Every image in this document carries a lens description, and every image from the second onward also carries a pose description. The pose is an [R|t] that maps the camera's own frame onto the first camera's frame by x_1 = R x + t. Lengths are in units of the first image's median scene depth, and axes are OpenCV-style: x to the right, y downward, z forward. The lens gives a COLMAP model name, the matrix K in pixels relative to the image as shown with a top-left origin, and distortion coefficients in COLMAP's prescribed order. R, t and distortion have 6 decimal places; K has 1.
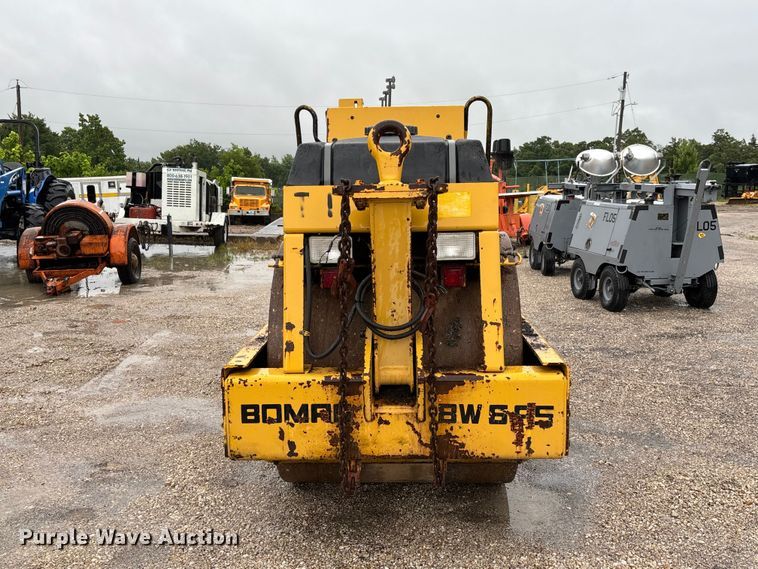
lens RADIAL K [[724.4, 0, 379.0], [0, 724.4, 284.5], [0, 0, 1]] dist [0.195312, -0.458913]
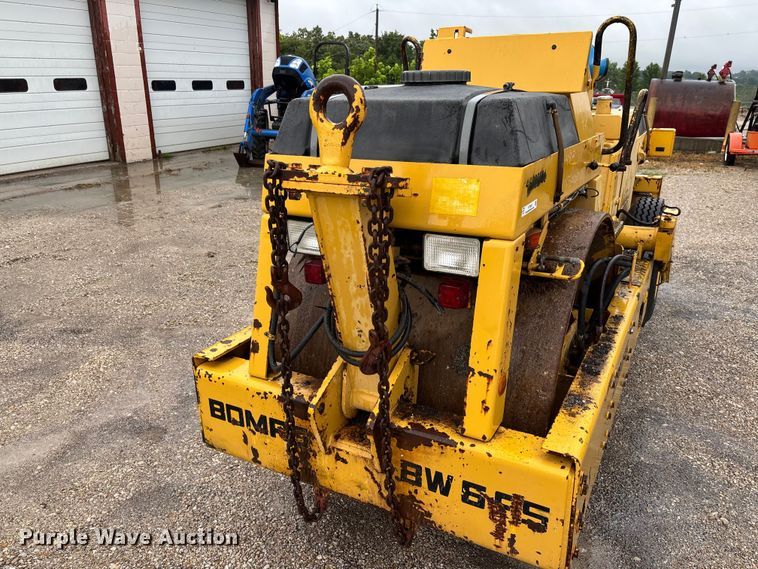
lens RADIAL K [[575.3, 0, 387.7], [0, 575.3, 285.7], [0, 0, 1]] dist [0.034670, -0.002948]
pose [[0.899451, 0.151731, -0.409837, 0.288443], [-0.069403, 0.975486, 0.208833, -0.139685], [0.431476, -0.159391, 0.887932, 0.477712]]
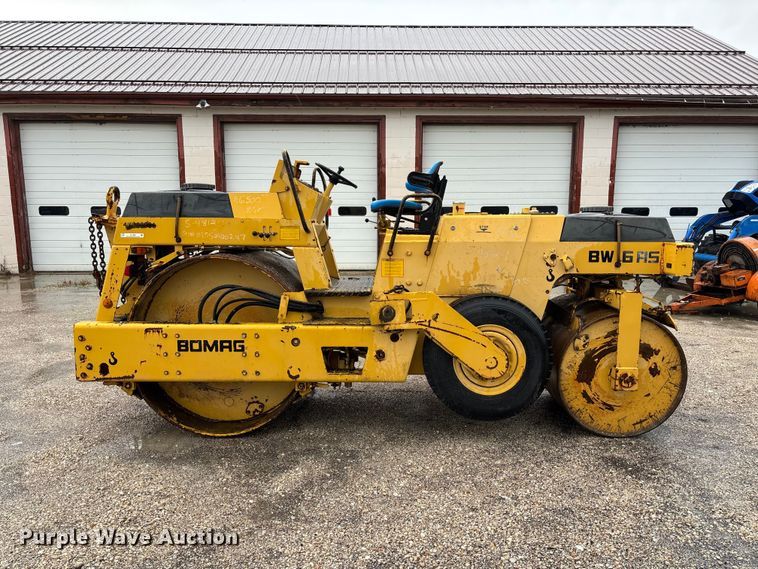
lens RADIAL K [[581.4, 0, 380.9], [0, 581.4, 288.6], [0, 0, 1]] dist [0.049644, -0.067320]
pose [[0.037192, 0.133136, -0.990400, 1.546847], [-0.150027, 0.980596, 0.126184, -0.242183], [0.987982, 0.143894, 0.056445, 1.522521]]
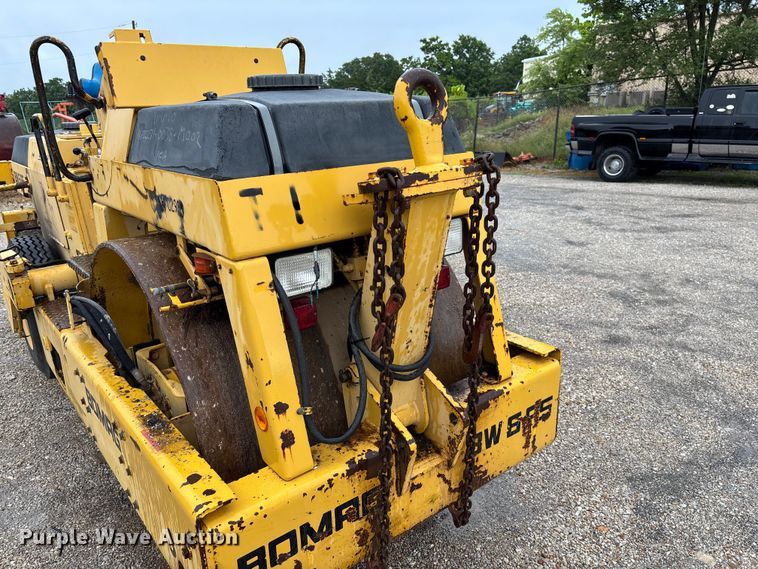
lens RADIAL K [[581.4, 0, 380.9], [0, 581.4, 288.6], [0, 0, 1]] dist [0.049644, -0.067320]
pose [[0.760903, -0.209381, 0.614155, -0.347230], [0.118328, 0.975410, 0.185939, -0.126949], [-0.637985, -0.068810, 0.766968, 0.573387]]
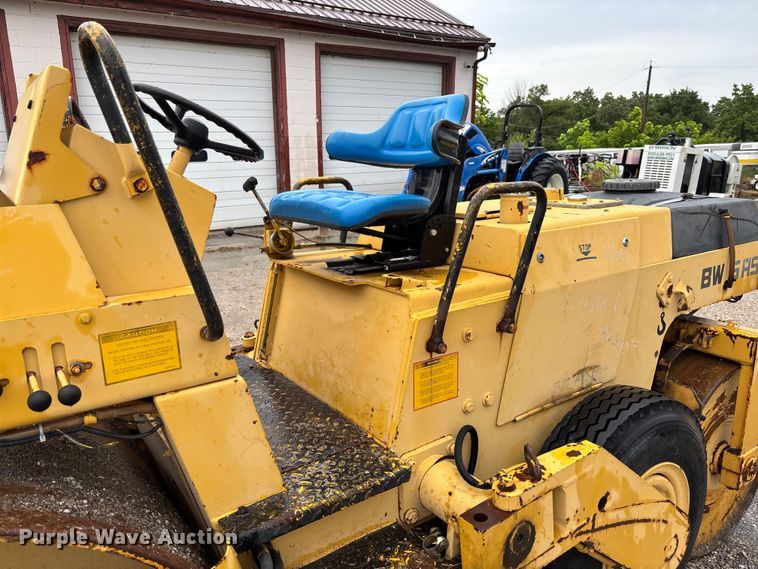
lens RADIAL K [[581.4, 0, 380.9], [0, 581.4, 288.6], [0, 0, 1]] dist [0.049644, -0.067320]
pose [[0.611422, 0.186738, -0.768955, 0.566521], [-0.106893, 0.982340, 0.153563, -0.276508], [0.784052, -0.011696, 0.620585, 1.266209]]
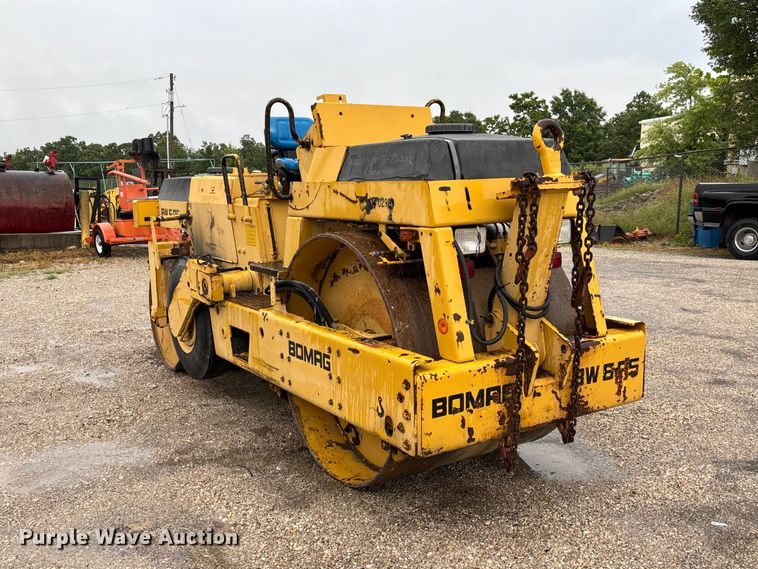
lens RADIAL K [[765.4, 0, 375.5], [0, 765.4, 289.6], [0, 0, 1]] dist [0.134715, -0.354642]
pose [[0.822748, -0.087114, 0.561691, -0.828273], [0.090184, 0.995675, 0.022324, -0.015870], [-0.561206, 0.032288, 0.827046, 0.172309]]
